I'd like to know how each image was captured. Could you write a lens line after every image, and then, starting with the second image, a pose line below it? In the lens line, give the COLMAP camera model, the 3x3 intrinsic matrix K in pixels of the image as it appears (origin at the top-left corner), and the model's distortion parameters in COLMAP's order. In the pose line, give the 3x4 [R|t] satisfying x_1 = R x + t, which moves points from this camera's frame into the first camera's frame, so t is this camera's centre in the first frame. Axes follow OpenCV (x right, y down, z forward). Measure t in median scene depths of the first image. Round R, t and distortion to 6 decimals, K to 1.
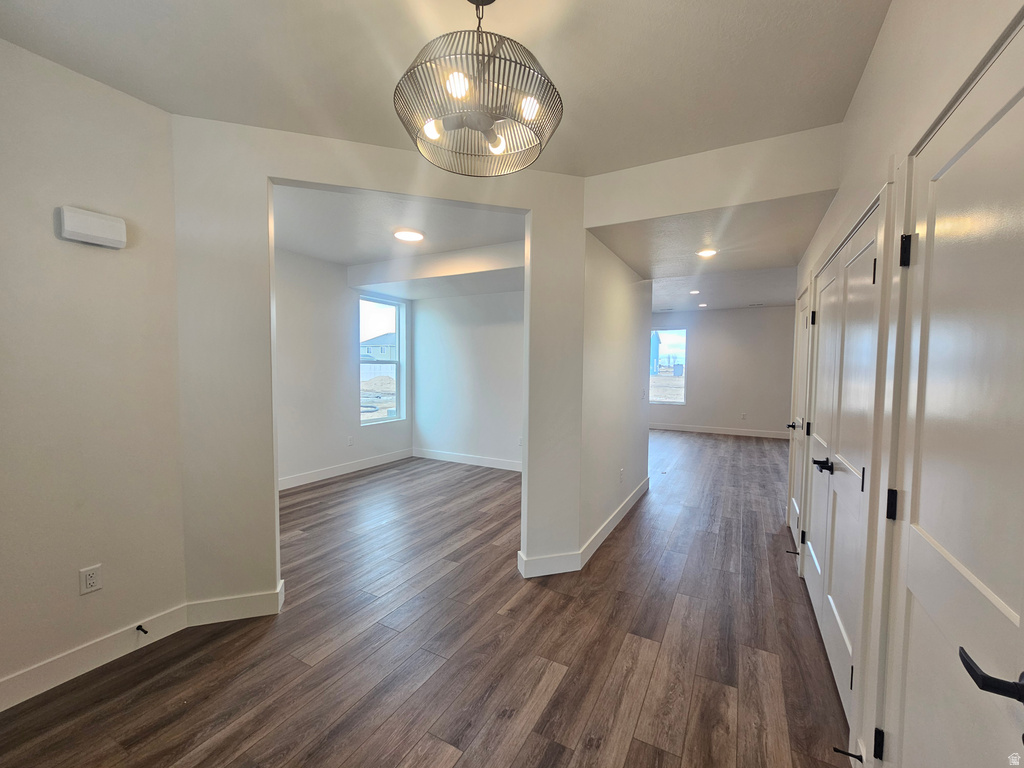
lens RADIAL K [[415.8, 0, 513.1], [0, 415.8, 386.6], [0, 0, 1]] dist [-0.000815, 0.000462]
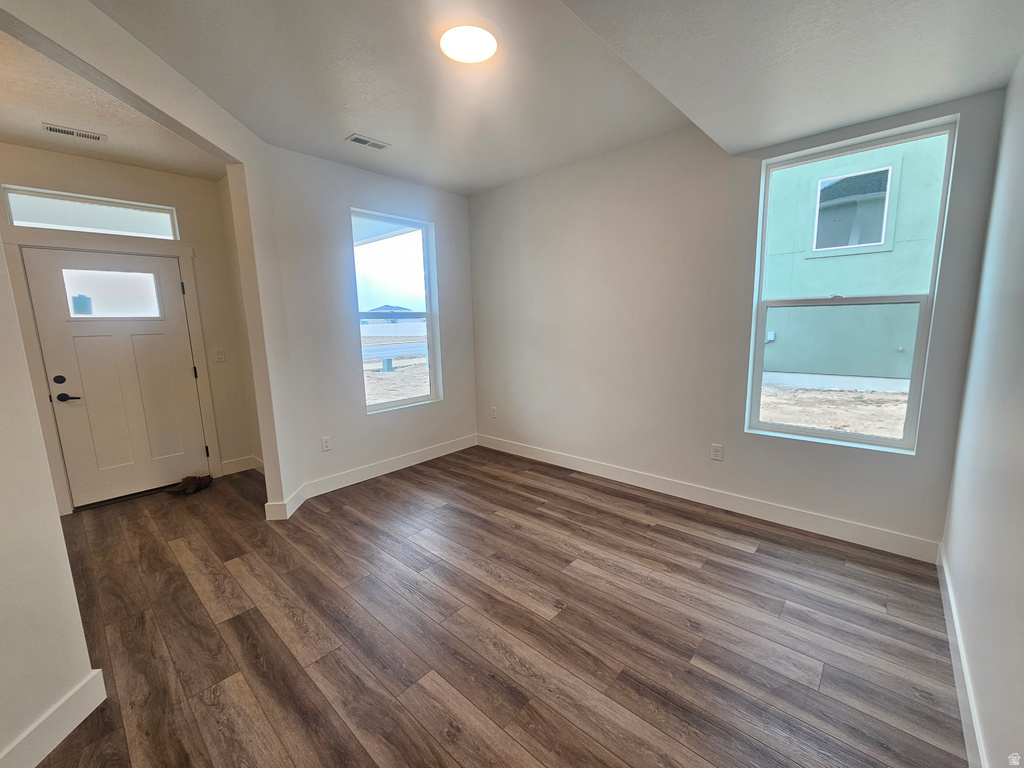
lens RADIAL K [[415.8, 0, 513.9], [0, 415.8, 382.8], [0, 0, 1]] dist [-0.000815, 0.000462]
pose [[-0.221135, 0.144731, -0.964444, 0.240811], [-0.021375, 0.987970, 0.153162, -0.051772], [0.975009, 0.054485, -0.215381, 1.060421]]
